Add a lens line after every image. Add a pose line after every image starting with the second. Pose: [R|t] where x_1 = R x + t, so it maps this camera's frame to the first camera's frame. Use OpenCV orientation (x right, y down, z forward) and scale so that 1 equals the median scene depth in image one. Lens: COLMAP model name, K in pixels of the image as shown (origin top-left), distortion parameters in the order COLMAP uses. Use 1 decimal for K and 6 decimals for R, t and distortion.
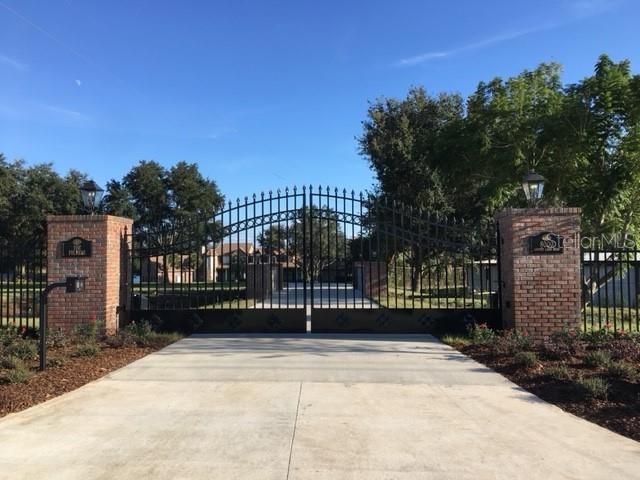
lens RADIAL K [[542.9, 0, 322.7], [0, 542.9, 244.8], [0, 0, 1]] dist [0.034783, -0.009614]
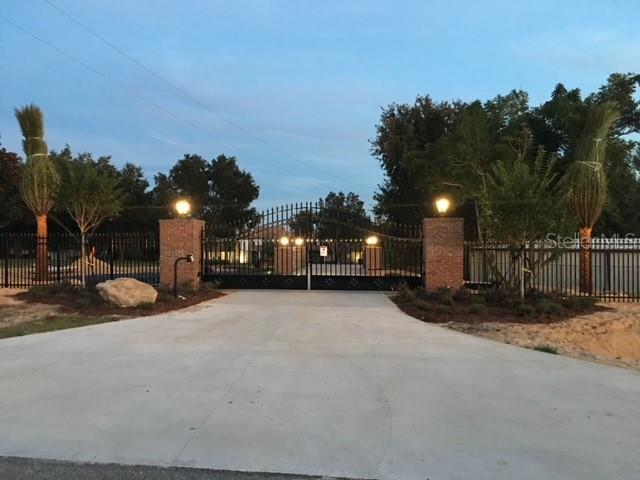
lens RADIAL K [[542.9, 0, 318.3], [0, 542.9, 238.9], [0, 0, 1]] dist [0.034783, -0.009614]
pose [[0.997690, 0.008481, -0.067394, 0.040907], [-0.007040, 0.999742, 0.021598, -0.011208], [0.067560, -0.021074, 0.997493, -0.241622]]
